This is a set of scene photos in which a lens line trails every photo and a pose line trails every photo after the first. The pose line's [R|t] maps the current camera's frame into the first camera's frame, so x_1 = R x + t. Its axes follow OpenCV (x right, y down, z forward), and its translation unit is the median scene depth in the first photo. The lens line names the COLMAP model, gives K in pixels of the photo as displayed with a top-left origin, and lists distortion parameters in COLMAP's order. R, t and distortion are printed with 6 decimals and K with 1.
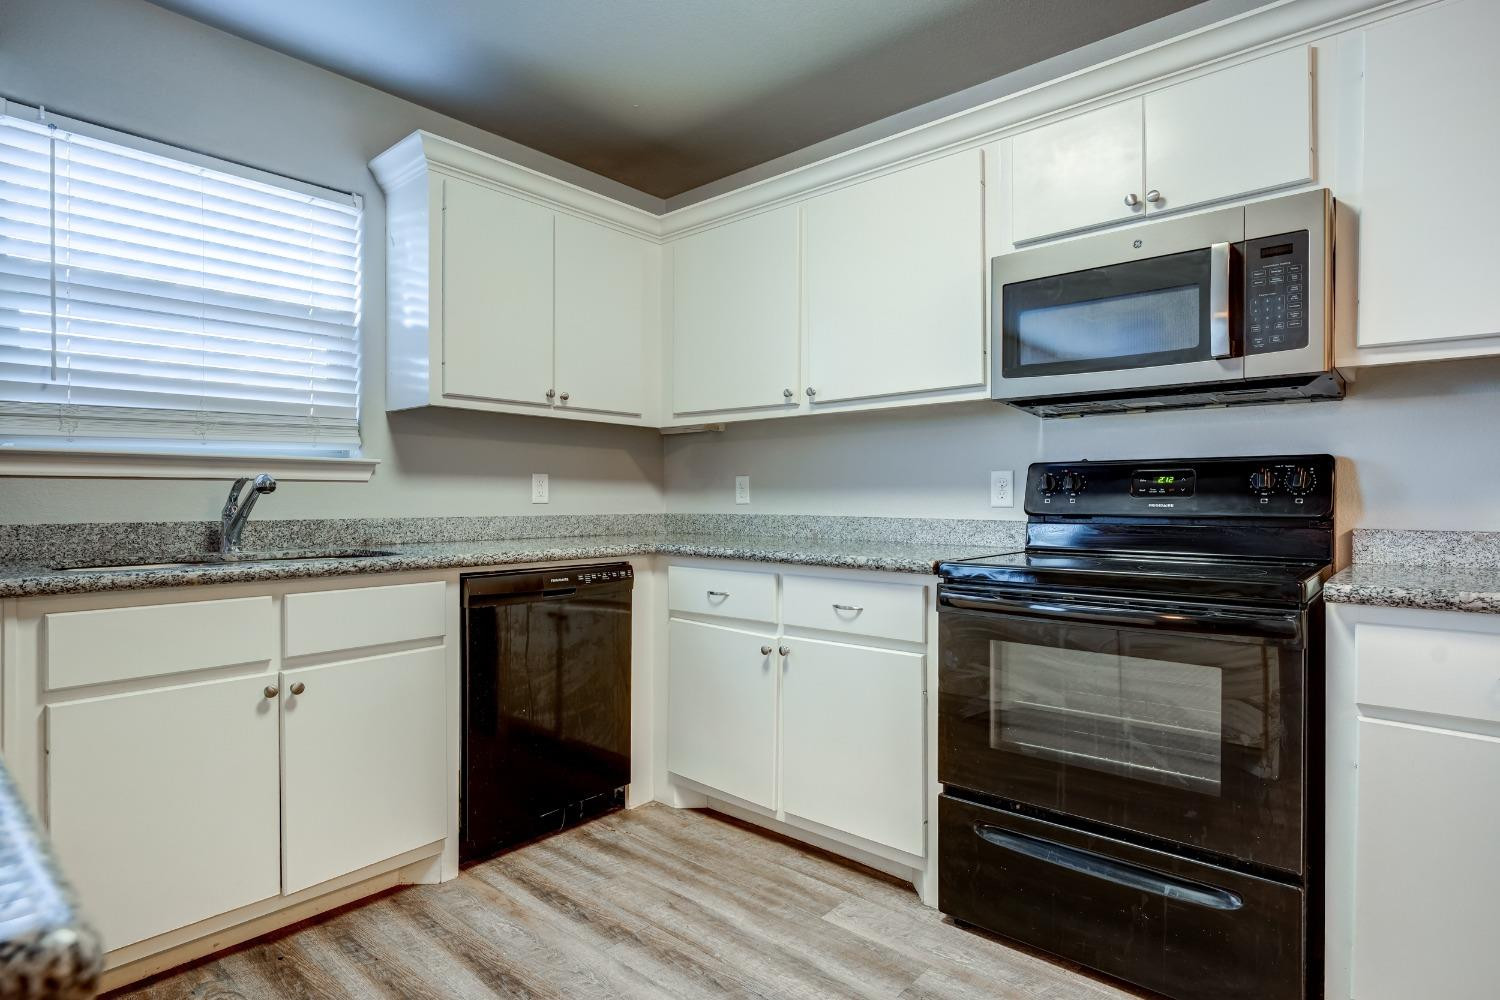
lens RADIAL K [[799.6, 0, 721.5], [0, 799.6, 498.8], [0, 0, 1]] dist [0.000745, -0.000118]
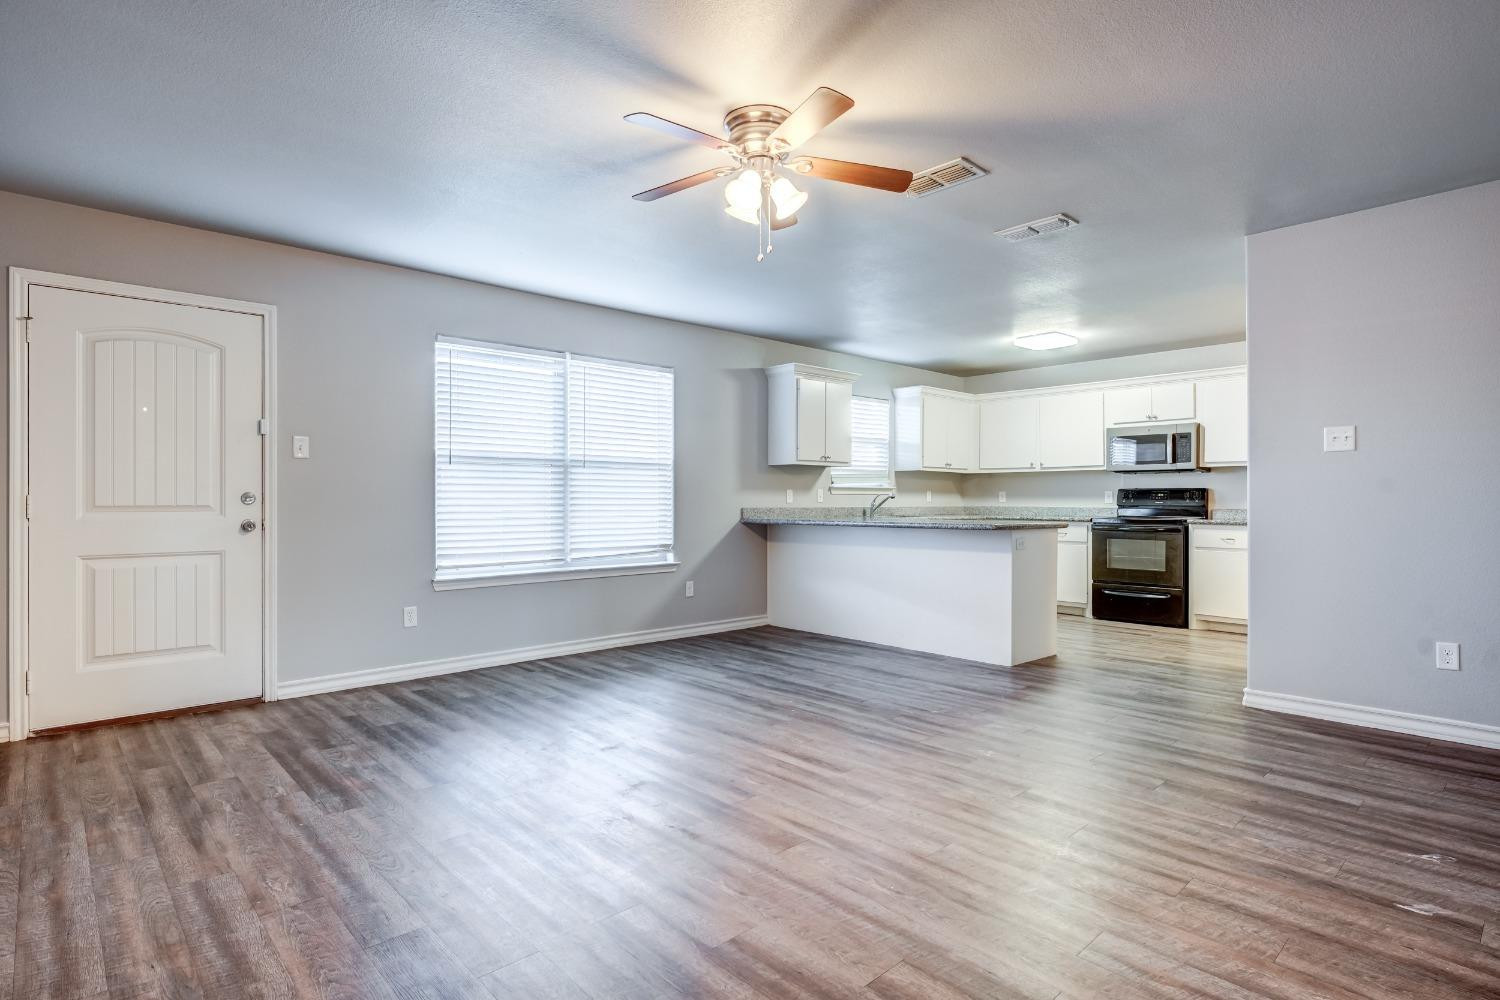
lens RADIAL K [[758.6, 0, 755.2], [0, 758.6, 499.3], [0, 0, 1]] dist [-0.003988, -0.000698]
pose [[0.996668, 0.000499, -0.081569, -0.848864], [-0.000678, 0.999997, -0.002159, 0.002770], [0.081568, 0.002207, 0.996665, -2.228562]]
